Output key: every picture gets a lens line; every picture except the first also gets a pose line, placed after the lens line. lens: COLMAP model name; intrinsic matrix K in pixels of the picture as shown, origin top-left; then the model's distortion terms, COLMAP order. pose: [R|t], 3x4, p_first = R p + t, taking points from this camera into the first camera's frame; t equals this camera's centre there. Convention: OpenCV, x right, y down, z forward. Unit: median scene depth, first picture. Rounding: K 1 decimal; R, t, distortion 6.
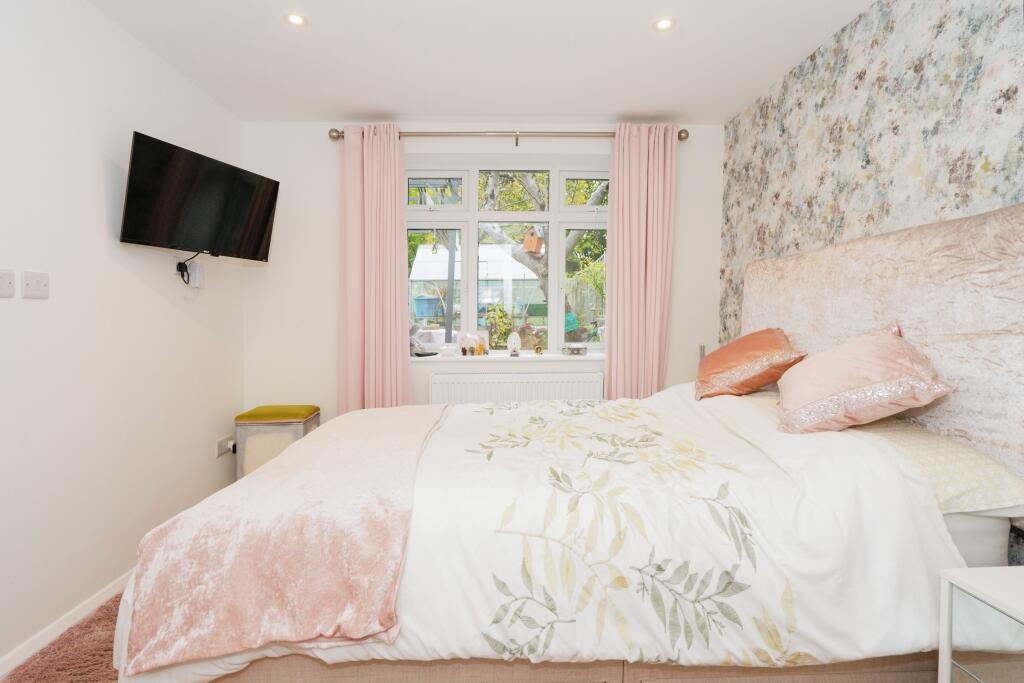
lens RADIAL K [[474.6, 0, 512.6], [0, 474.6, 328.5], [0, 0, 1]] dist [-0.001724, 0.000070]
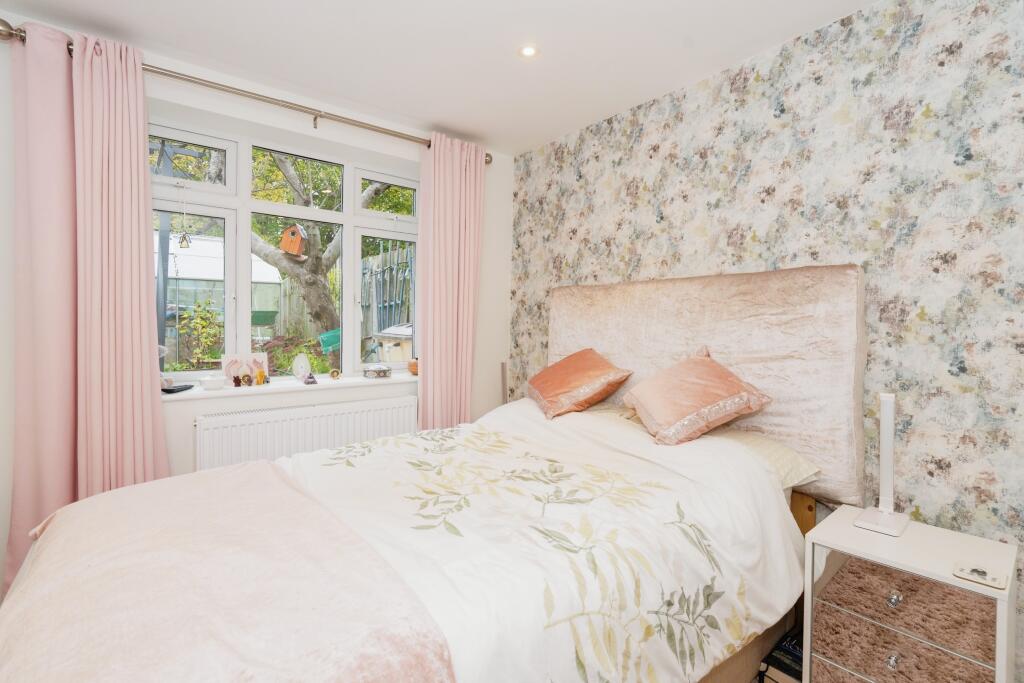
lens RADIAL K [[469.7, 0, 513.7], [0, 469.7, 336.8], [0, 0, 1]] dist [-0.003809, 0.000014]
pose [[0.800982, -0.007683, 0.598639, -0.308252], [0.003756, 0.999962, 0.007808, -0.042794], [-0.598677, -0.004006, 0.800981, 0.218486]]
